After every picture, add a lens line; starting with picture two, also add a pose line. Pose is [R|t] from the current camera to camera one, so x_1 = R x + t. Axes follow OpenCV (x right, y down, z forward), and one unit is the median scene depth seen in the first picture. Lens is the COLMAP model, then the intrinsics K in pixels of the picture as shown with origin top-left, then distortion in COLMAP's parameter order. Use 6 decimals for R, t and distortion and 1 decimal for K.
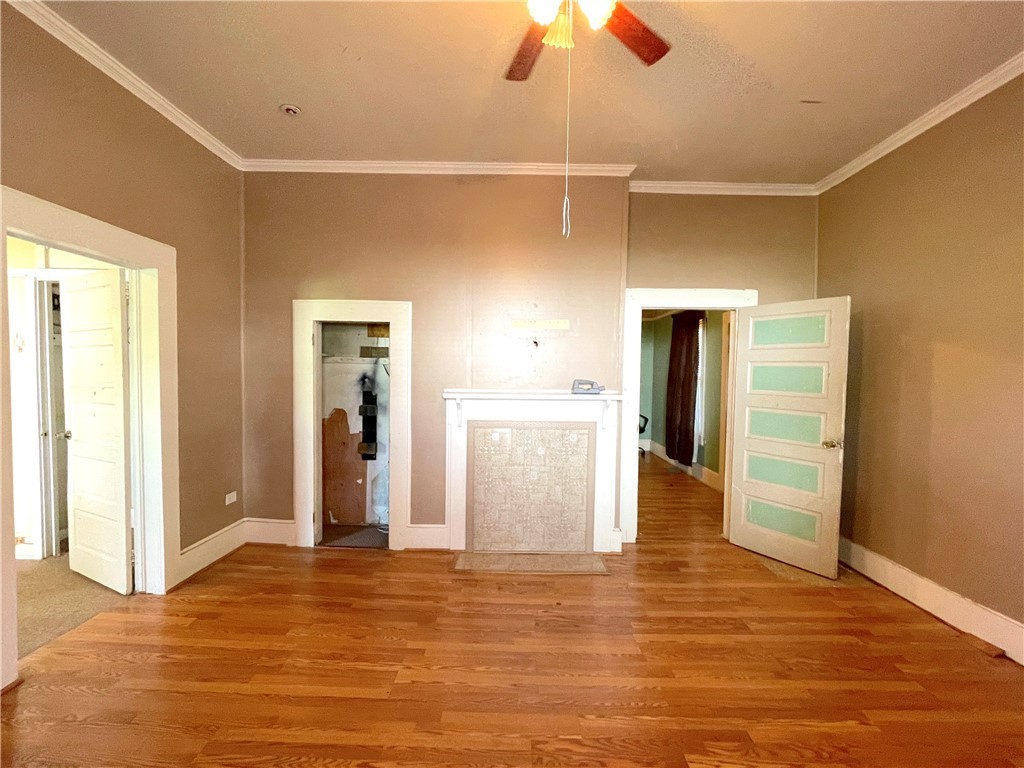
lens RADIAL K [[467.8, 0, 509.2], [0, 467.8, 389.7], [0, 0, 1]] dist [0.003389, -0.001526]
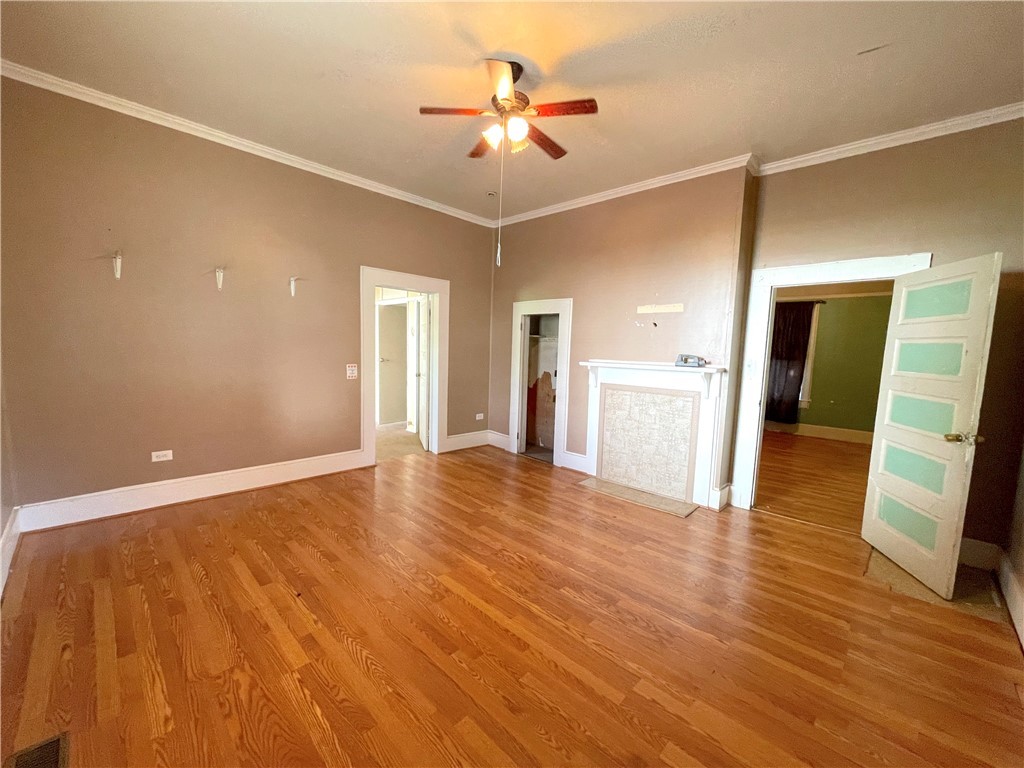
lens RADIAL K [[411.8, 0, 509.8], [0, 411.8, 389.5], [0, 0, 1]] dist [-0.000789, 0.000030]
pose [[0.721713, 0.078574, -0.687718, 0.604881], [-0.047486, 0.996816, 0.064056, 0.022769], [0.690562, -0.013573, 0.723146, -0.062608]]
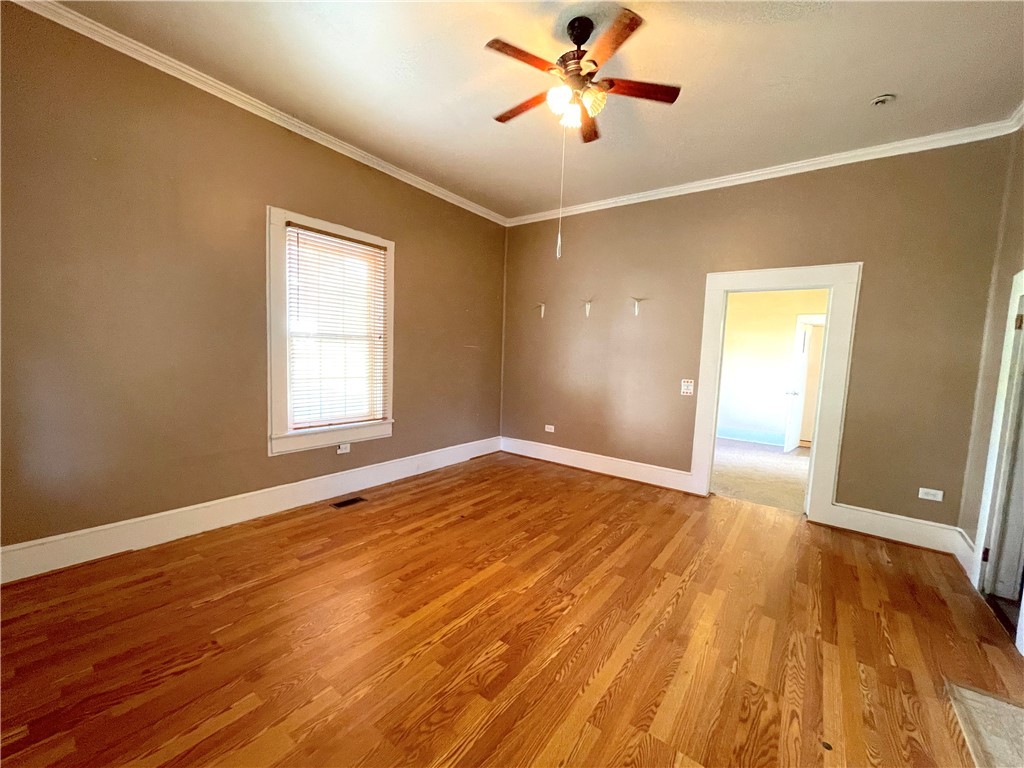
lens RADIAL K [[411.8, 0, 509.8], [0, 411.8, 389.5], [0, 0, 1]] dist [-0.000789, 0.000030]
pose [[-0.589497, 0.033558, -0.807073, 0.652493], [-0.080560, 0.991713, 0.100077, -0.000579], [0.803743, 0.124013, -0.581909, 0.823701]]
